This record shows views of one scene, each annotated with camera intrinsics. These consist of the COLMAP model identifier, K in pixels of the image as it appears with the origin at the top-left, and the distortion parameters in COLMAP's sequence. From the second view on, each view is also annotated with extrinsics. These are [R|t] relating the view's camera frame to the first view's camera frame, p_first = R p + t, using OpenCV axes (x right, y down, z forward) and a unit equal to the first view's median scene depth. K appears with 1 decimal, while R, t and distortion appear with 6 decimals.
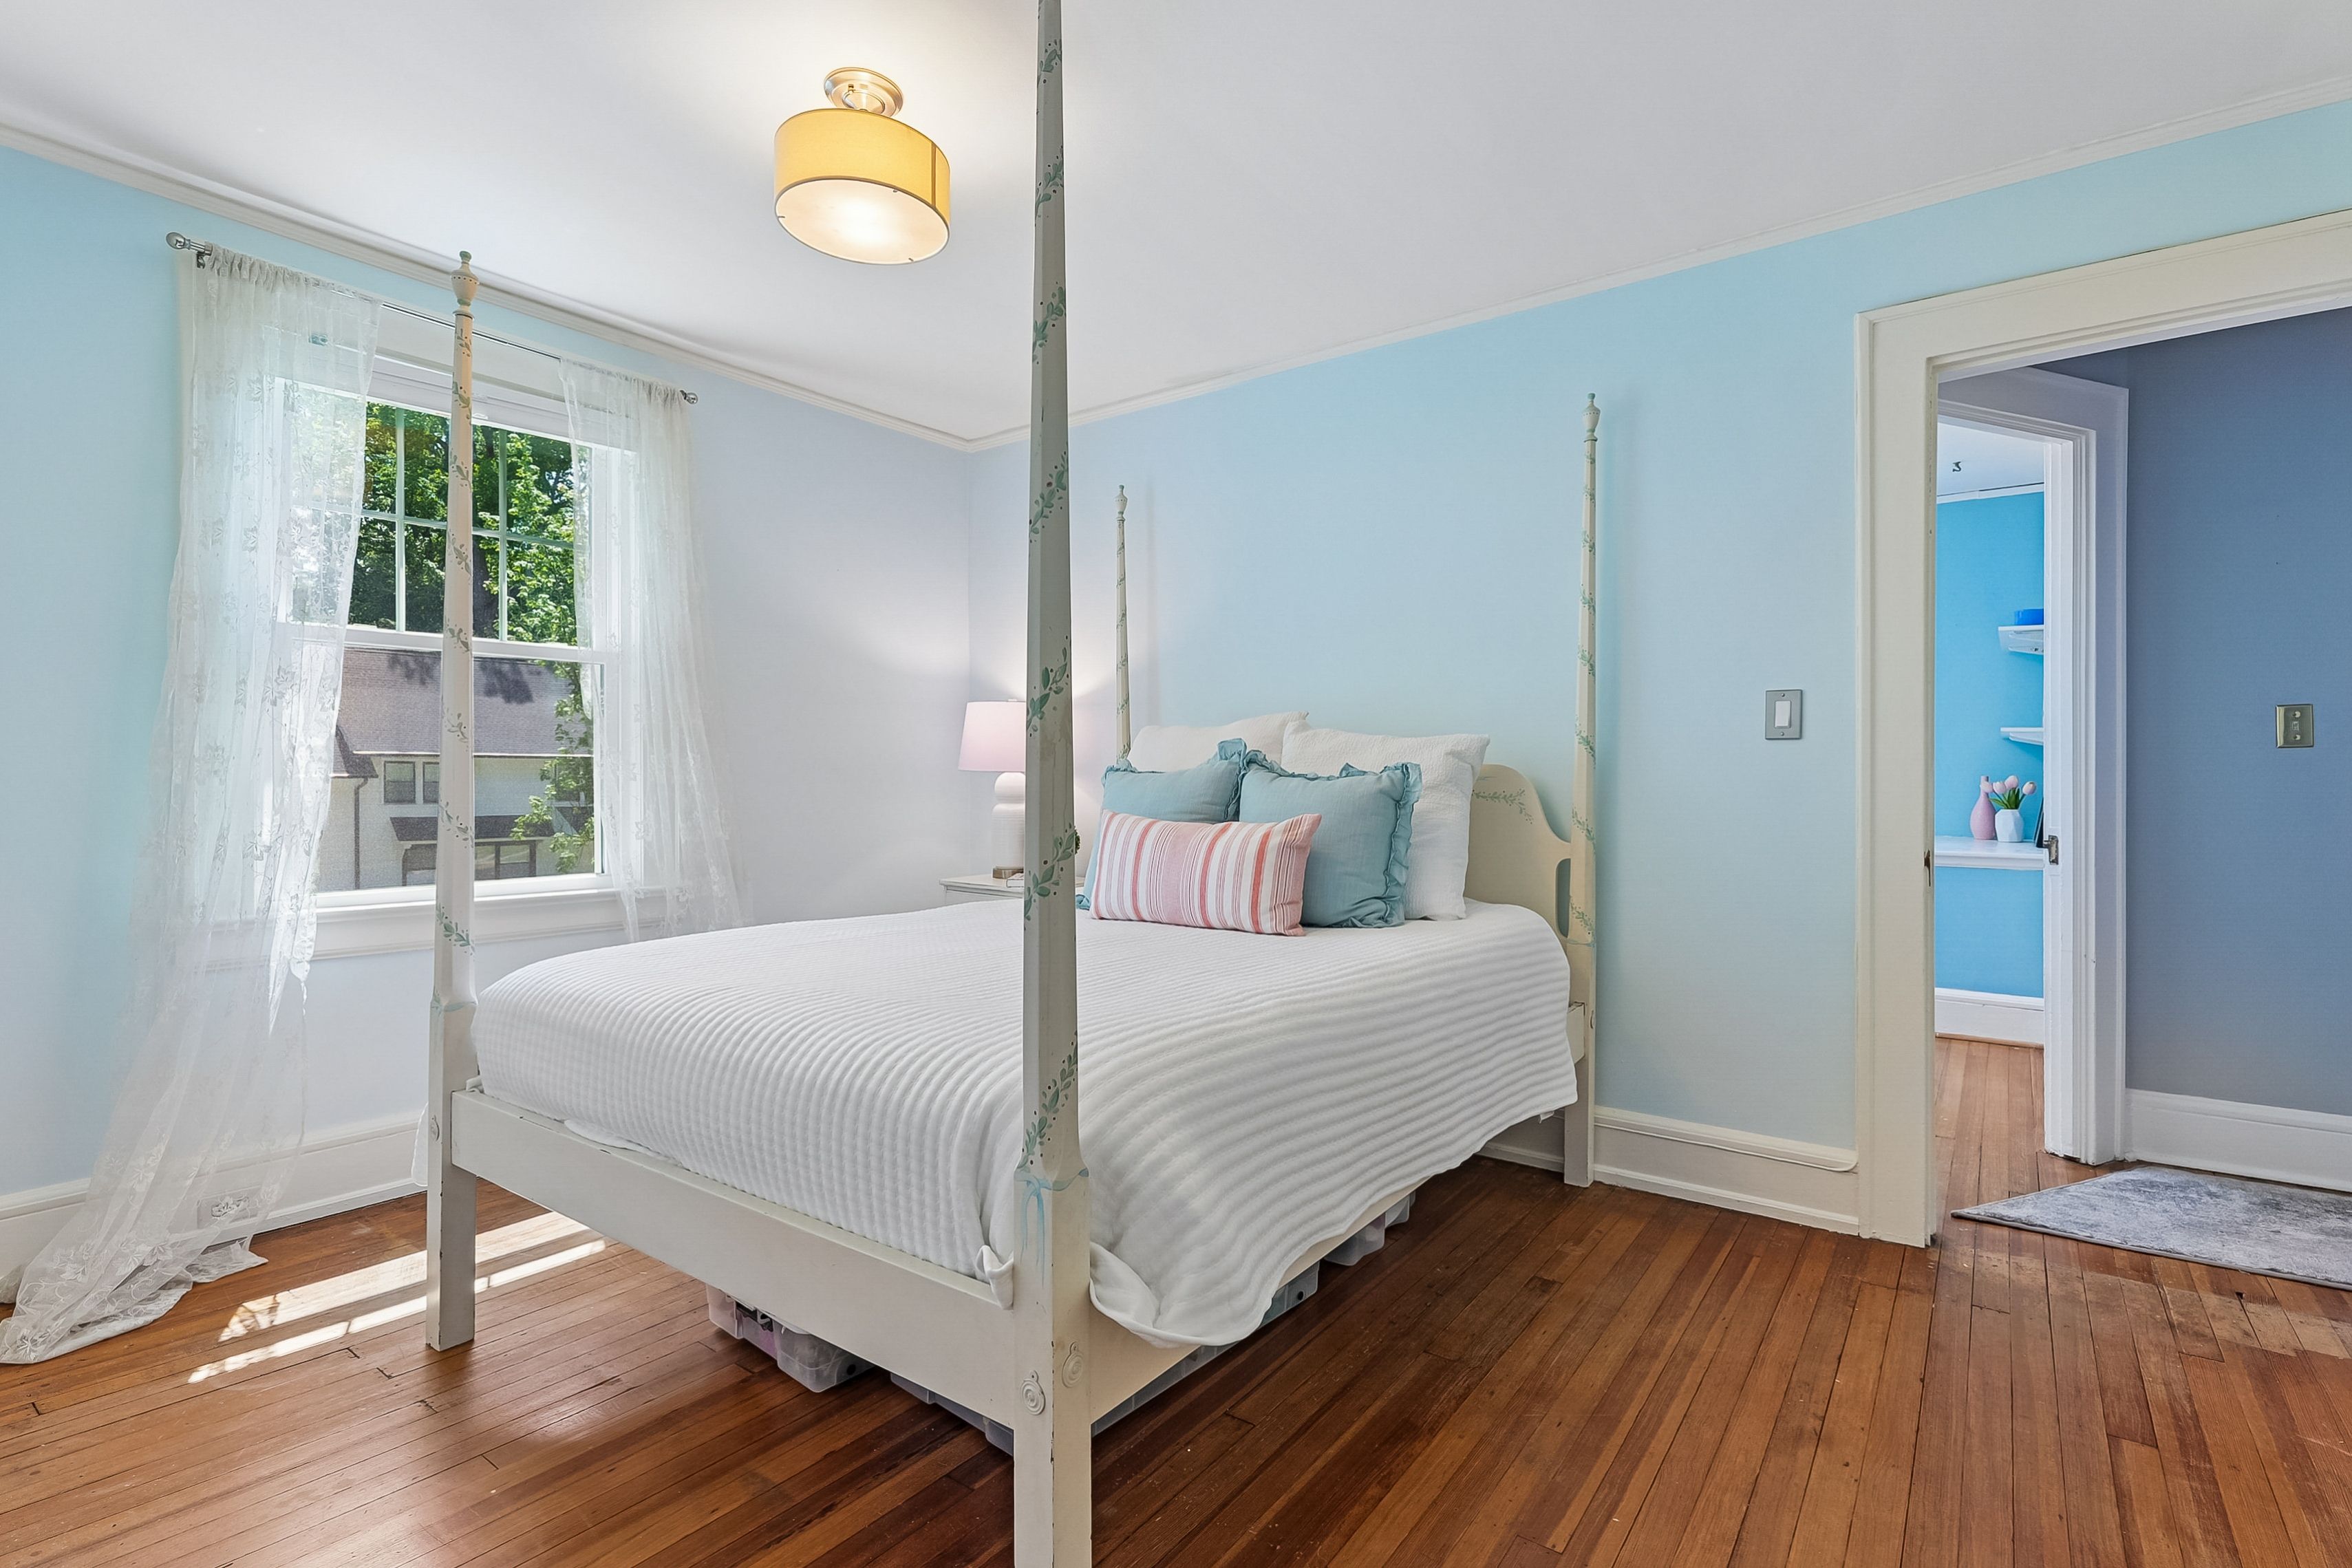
lens RADIAL K [[1092.7, 0, 1185.1], [0, 1092.7, 783.9], [0, 0, 1]] dist [-0.004785, -0.001154]
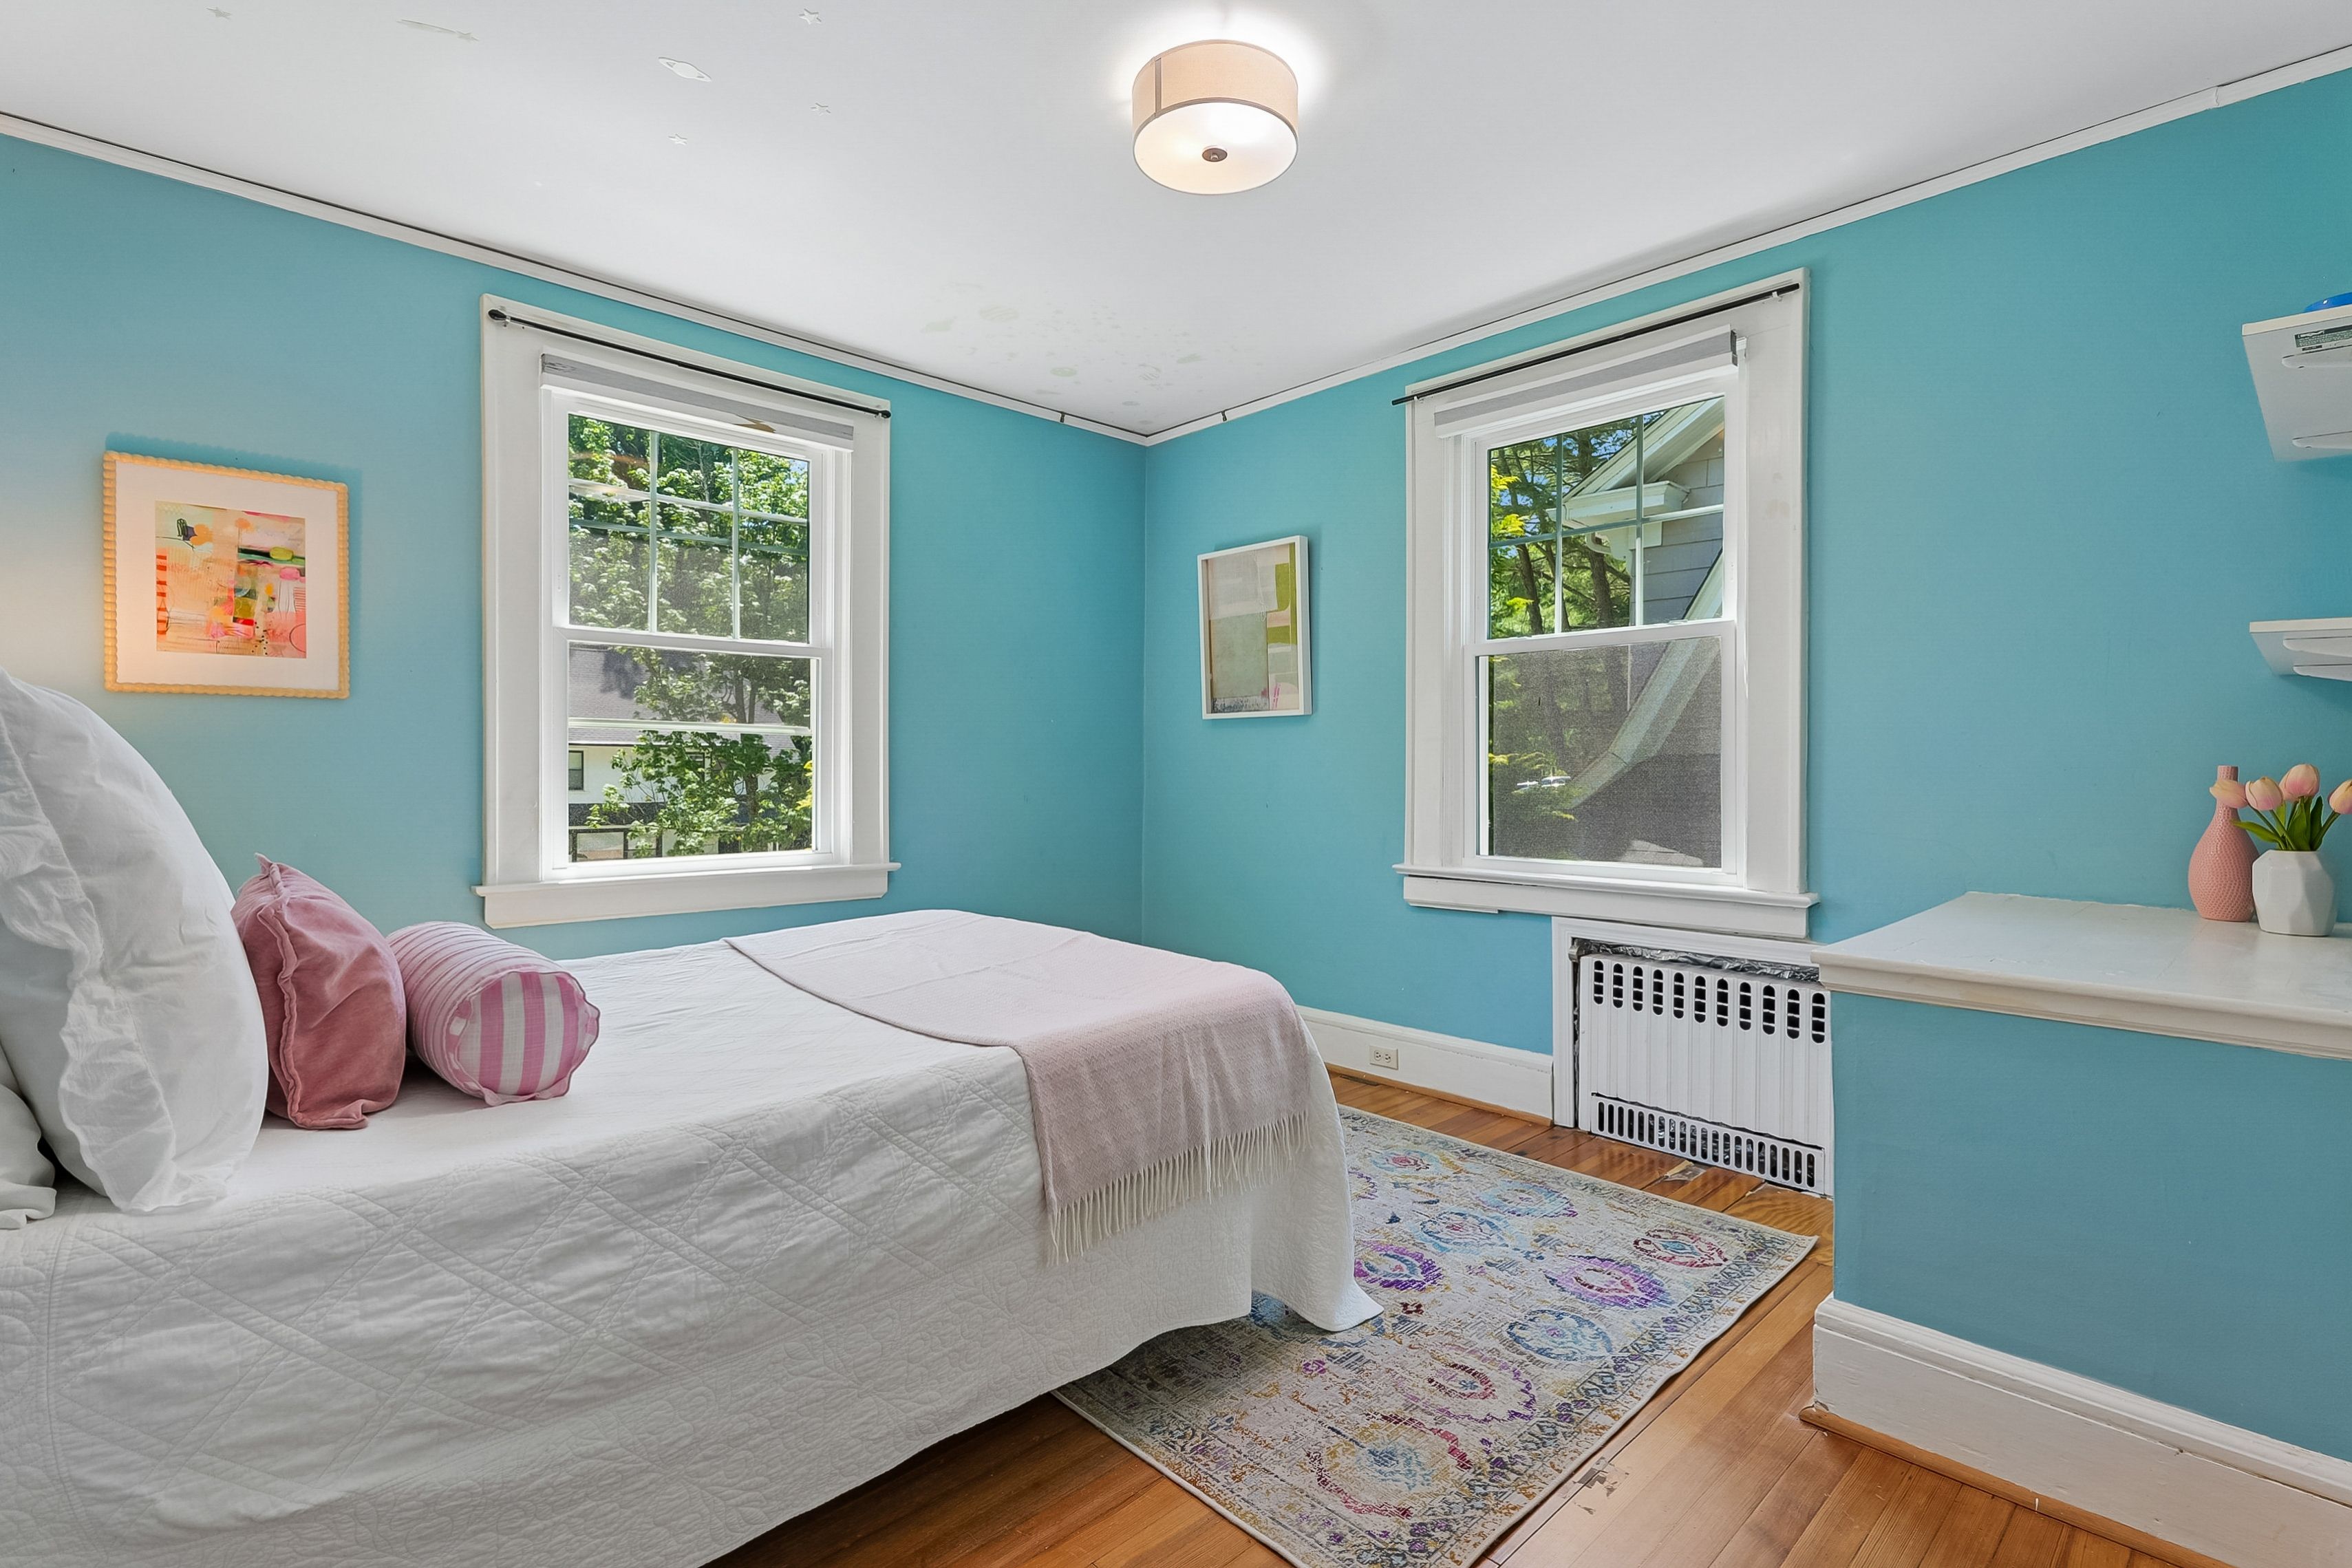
lens RADIAL K [[1092.7, 0, 1182.5], [0, 1092.7, 778.3], [0, 0, 1]] dist [-0.004785, -0.001154]
pose [[0.986332, -0.000416, -0.164770, 0.415736], [0.001864, 0.999961, 0.008631, -0.006790], [0.164760, -0.008820, 0.986294, 0.533913]]
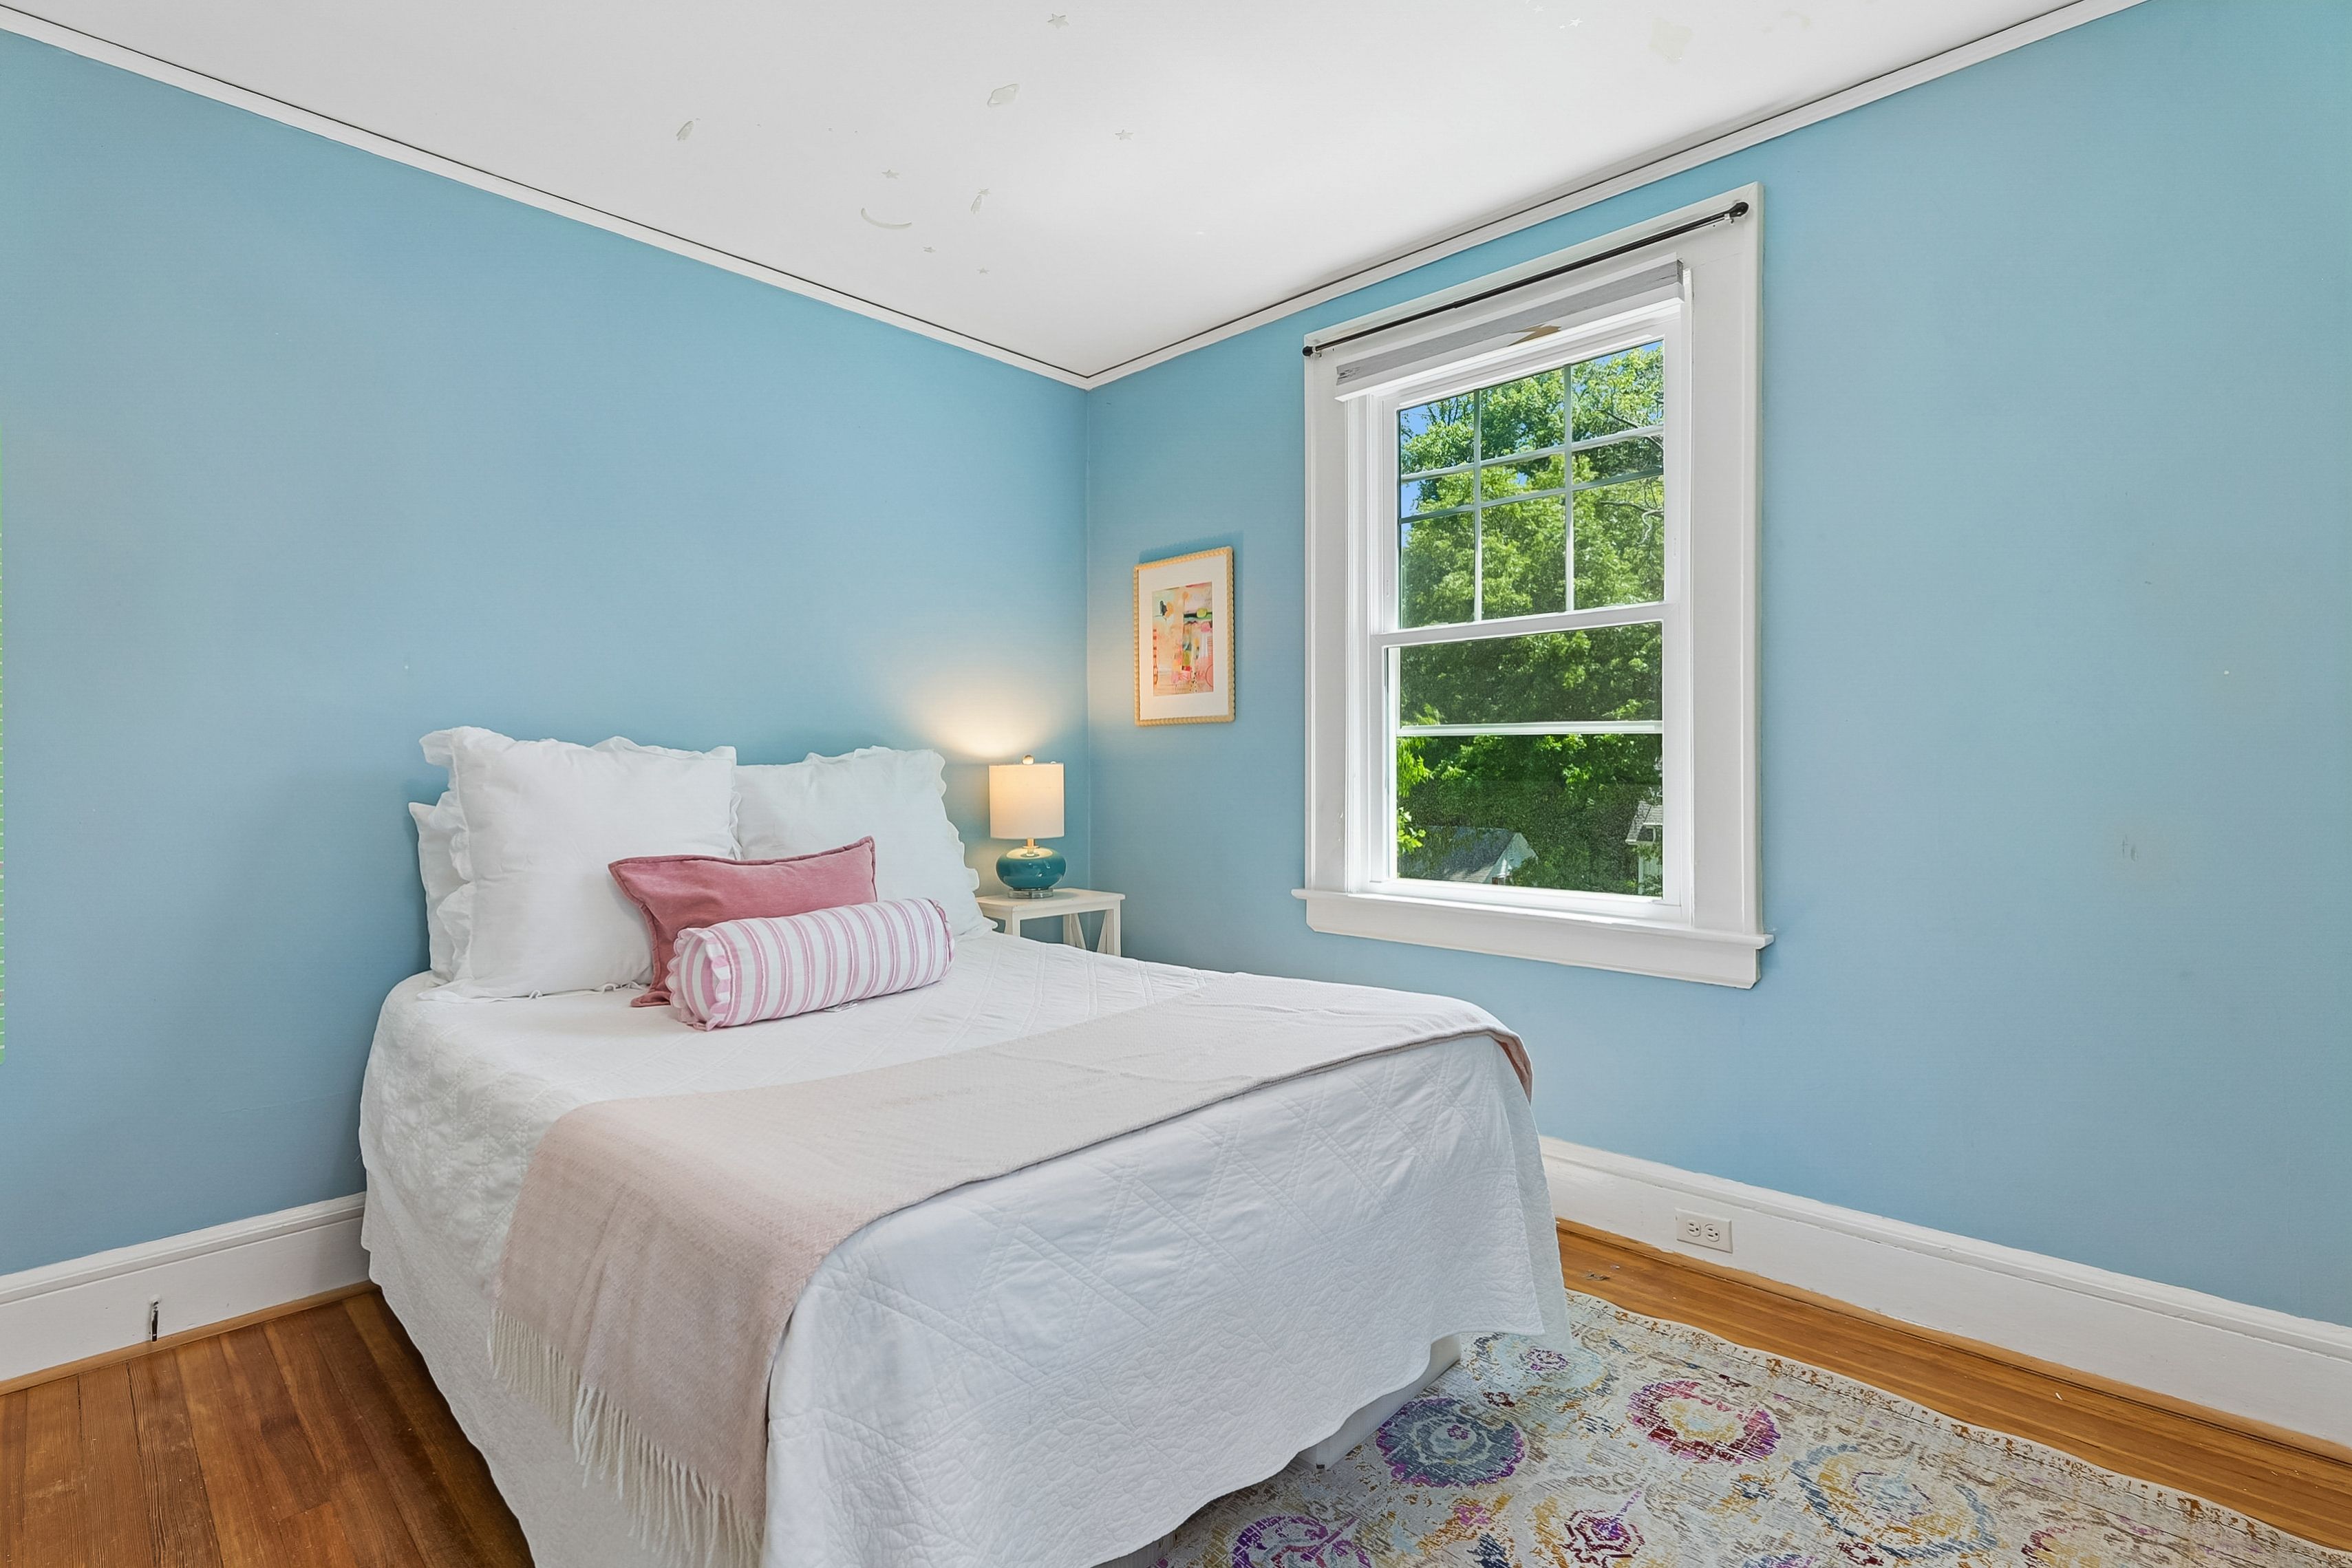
lens RADIAL K [[1092.7, 0, 1190.4], [0, 1092.7, 778.5], [0, 0, 1]] dist [-0.004785, -0.001154]
pose [[-0.119268, 0.003564, -0.992856, 1.636831], [-0.001435, 0.999992, 0.003762, -0.033910], [0.992861, 0.001874, -0.119262, 4.446542]]
